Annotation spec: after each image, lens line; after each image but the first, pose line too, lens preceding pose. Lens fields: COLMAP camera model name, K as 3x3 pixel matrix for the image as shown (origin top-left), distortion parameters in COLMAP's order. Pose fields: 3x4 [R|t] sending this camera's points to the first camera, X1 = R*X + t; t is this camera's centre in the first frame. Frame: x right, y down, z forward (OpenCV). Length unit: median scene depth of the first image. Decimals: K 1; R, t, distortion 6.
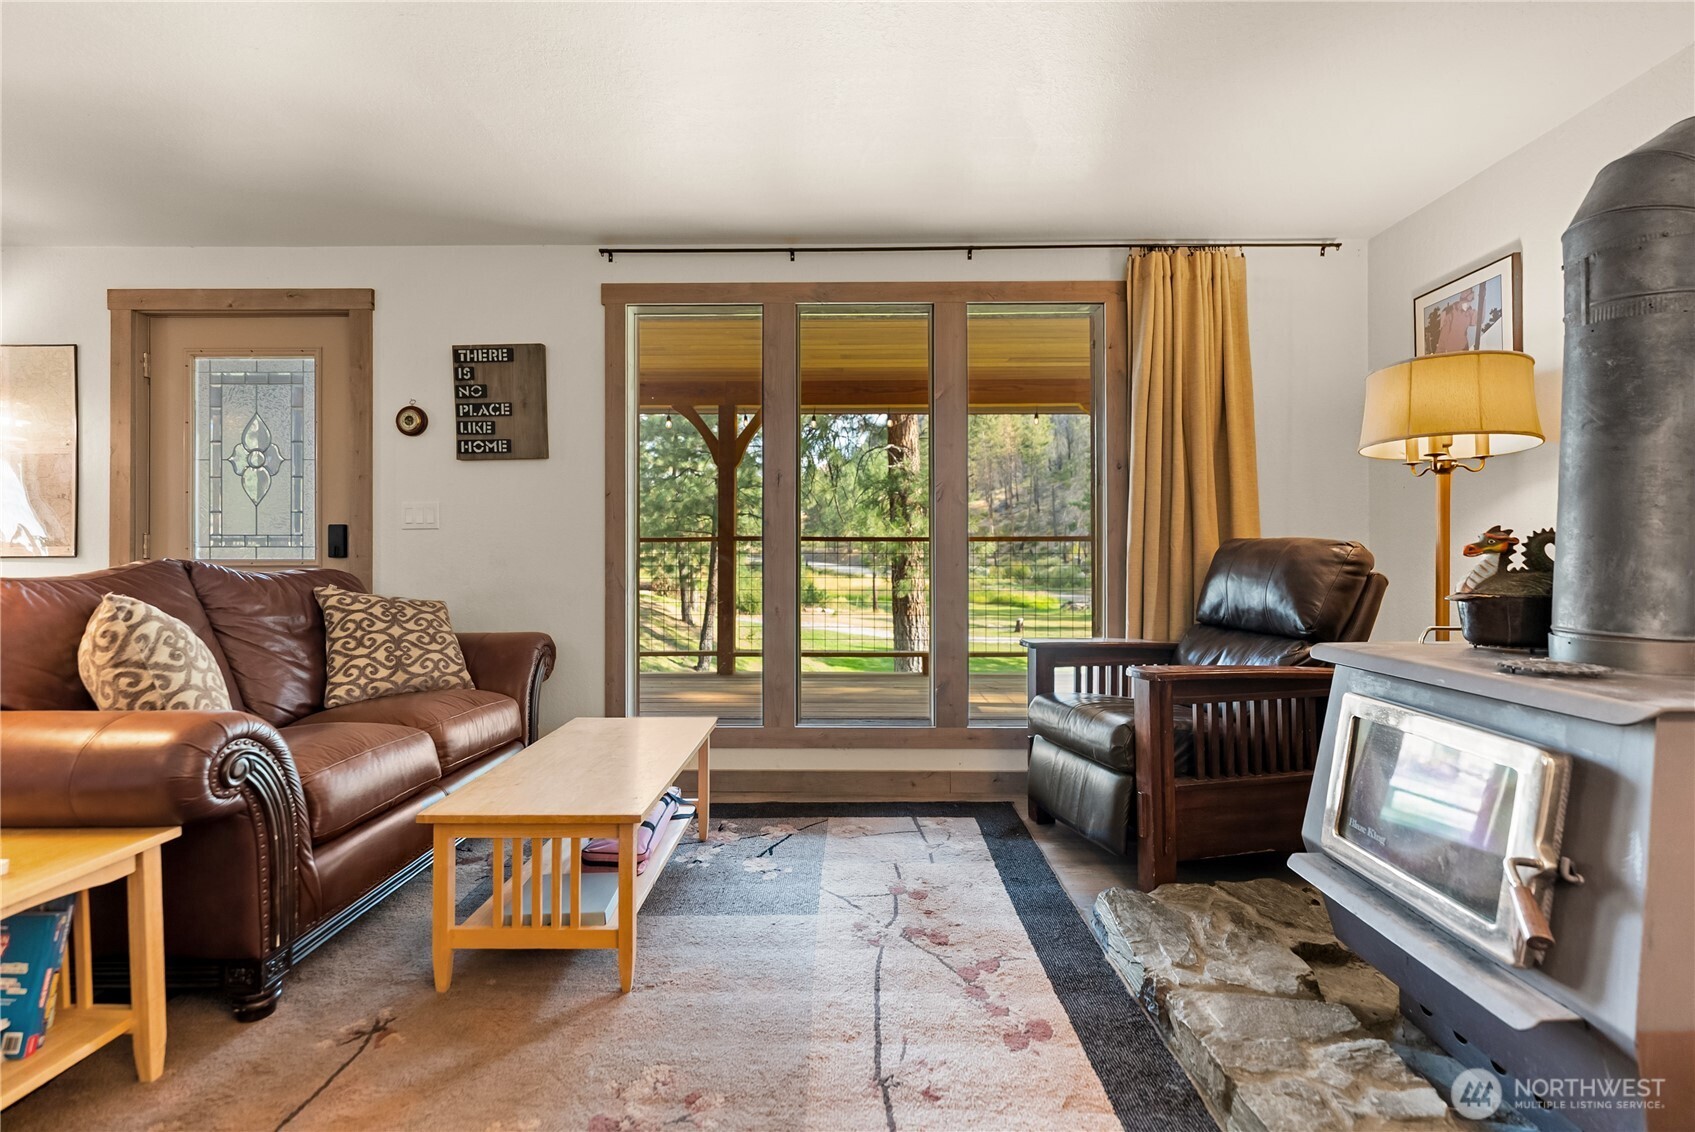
lens RADIAL K [[779.4, 0, 848.0], [0, 779.4, 549.0], [0, 0, 1]] dist [-0.001223, -0.000675]
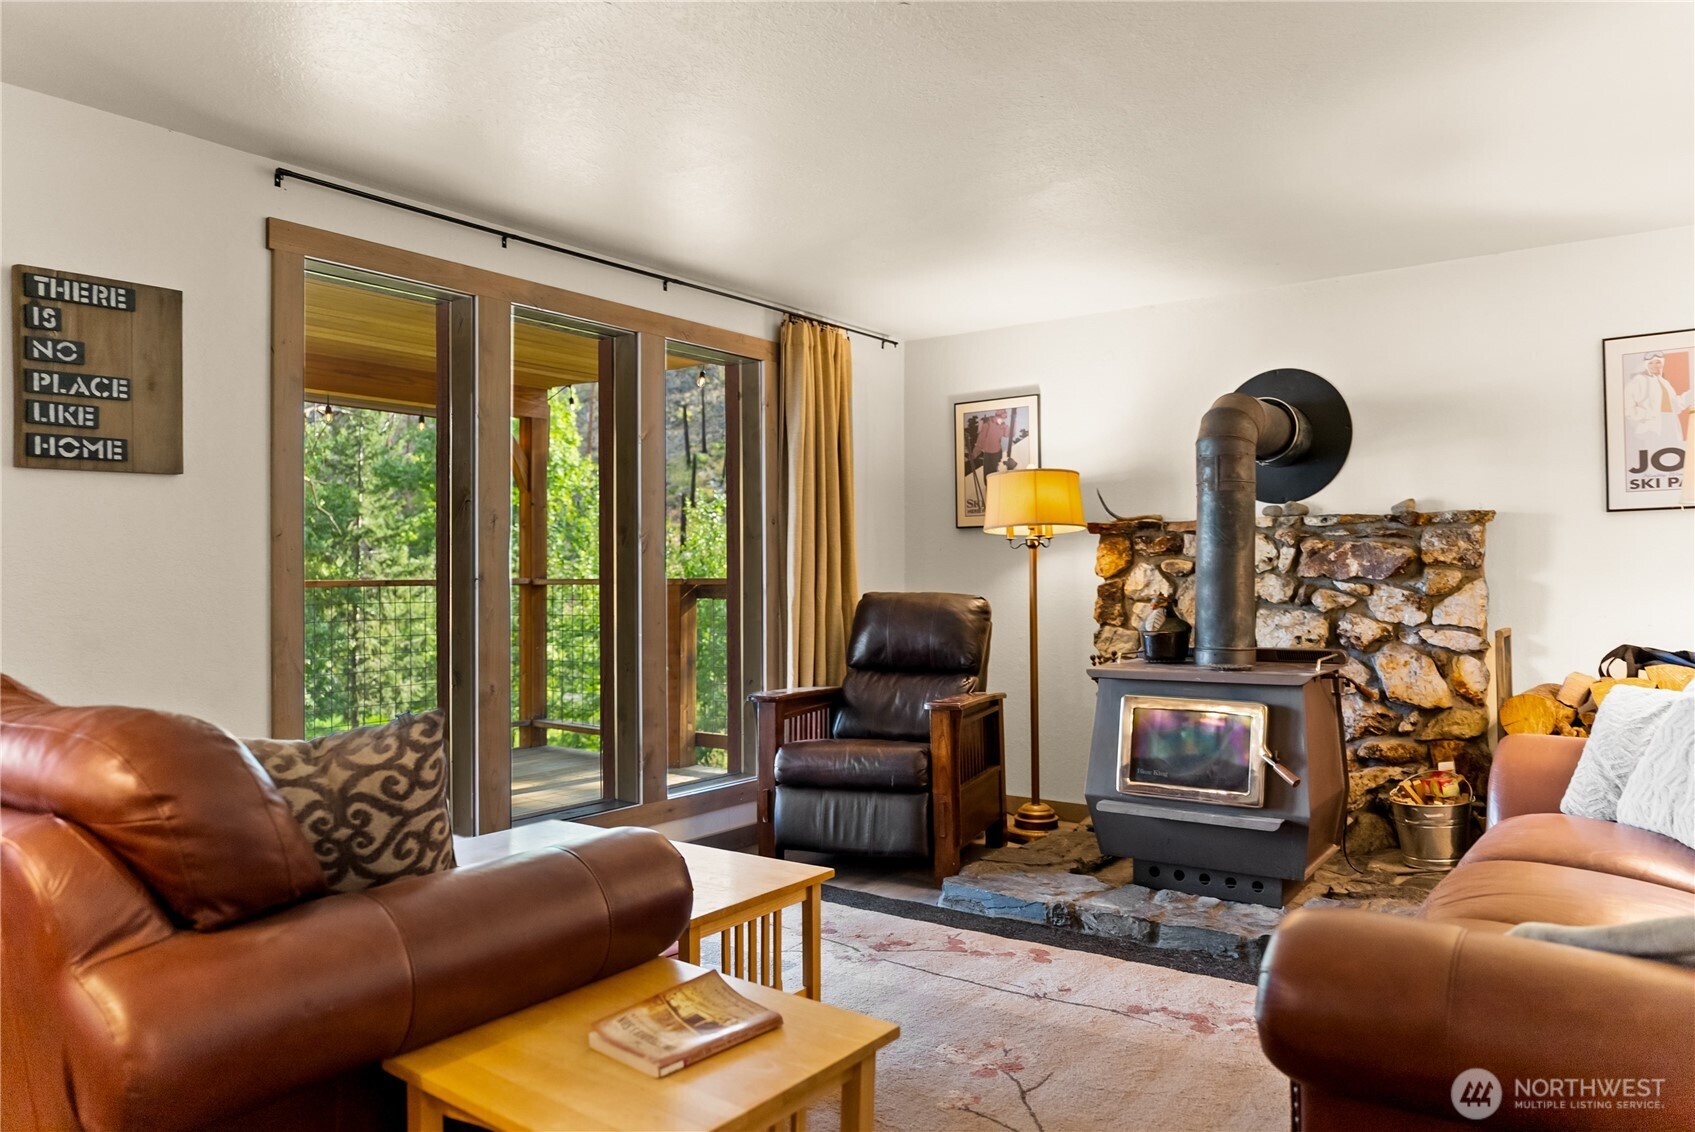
lens RADIAL K [[1161.0, 0, 845.9], [0, 1161.0, 573.6], [0, 0, 1]] dist [-0.011116, -0.000075]
pose [[0.582348, 0.000091, 0.812940, -0.849077], [0.004138, 0.999987, -0.003077, -0.032799], [-0.812929, 0.005156, 0.582340, 0.029206]]
